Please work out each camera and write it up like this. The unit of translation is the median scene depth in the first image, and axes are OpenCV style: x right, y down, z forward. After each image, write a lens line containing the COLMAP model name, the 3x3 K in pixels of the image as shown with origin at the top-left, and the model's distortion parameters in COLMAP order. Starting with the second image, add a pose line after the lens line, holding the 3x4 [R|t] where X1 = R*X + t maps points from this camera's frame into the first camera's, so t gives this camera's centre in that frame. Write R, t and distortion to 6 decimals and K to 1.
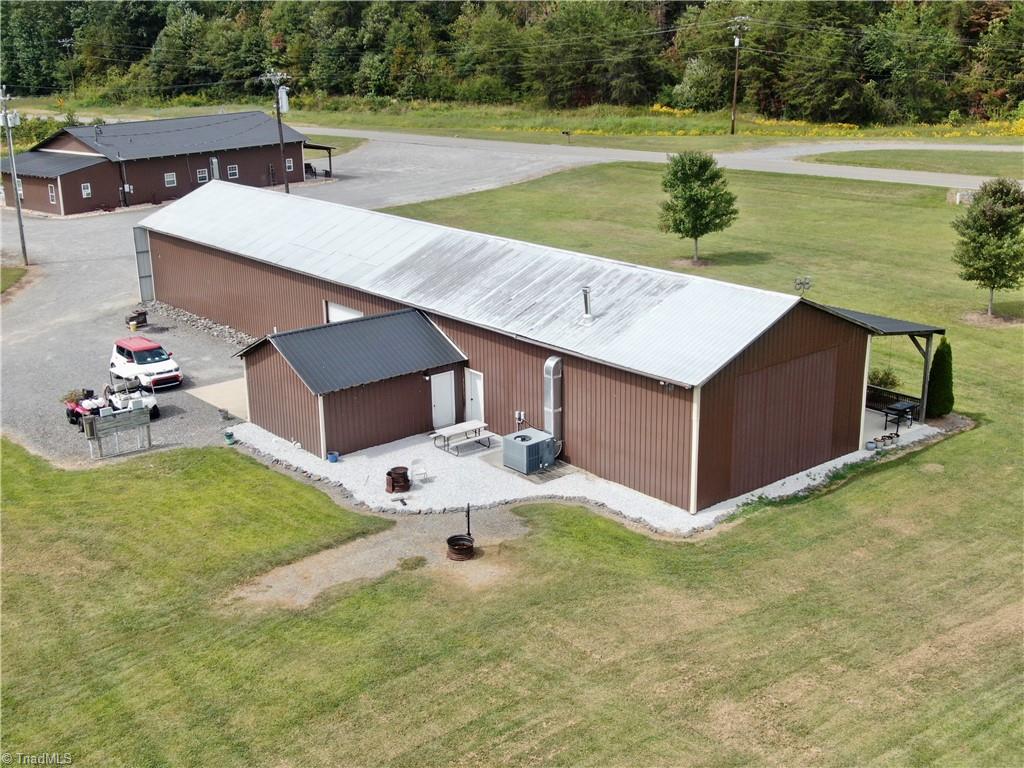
lens RADIAL K [[1196.2, 0, 512.4], [0, 1196.2, 384.3], [0, 0, 1]] dist [0.001227, 0.000000]
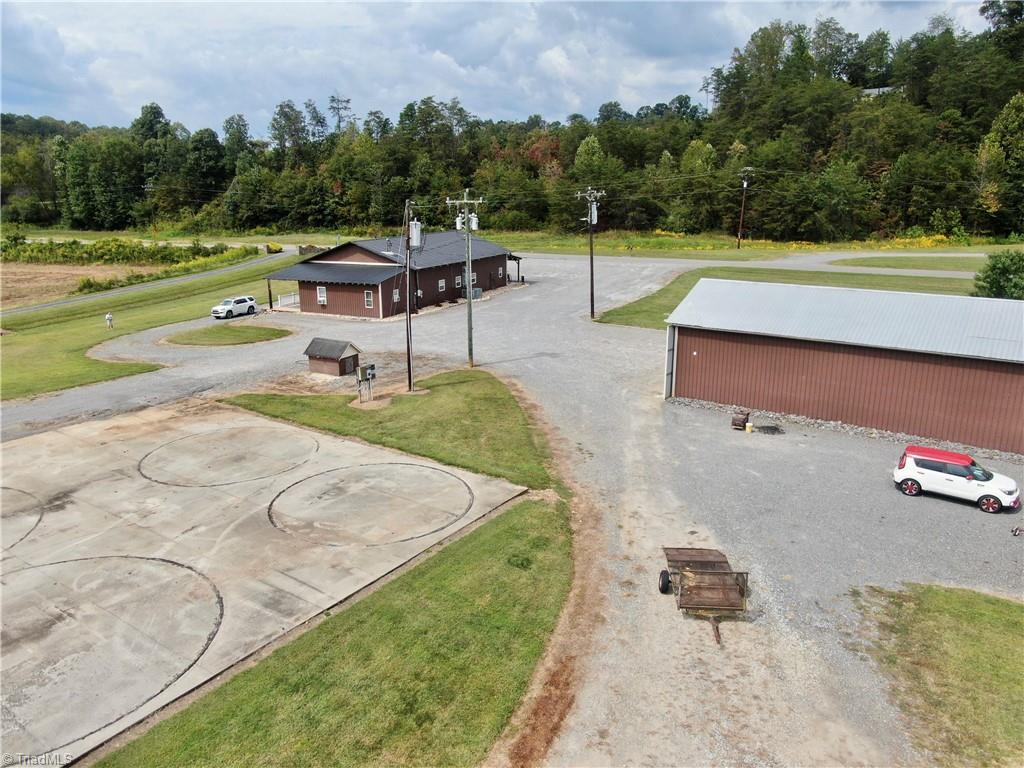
lens RADIAL K [[725.6, 0, 510.8], [0, 725.6, 385.0], [0, 0, 1]] dist [-0.007398, 0.007525]
pose [[0.965801, -0.055339, 0.253311, -0.238867], [0.064637, 0.997501, -0.028525, -0.029020], [-0.251099, 0.043923, 0.966964, 0.177717]]
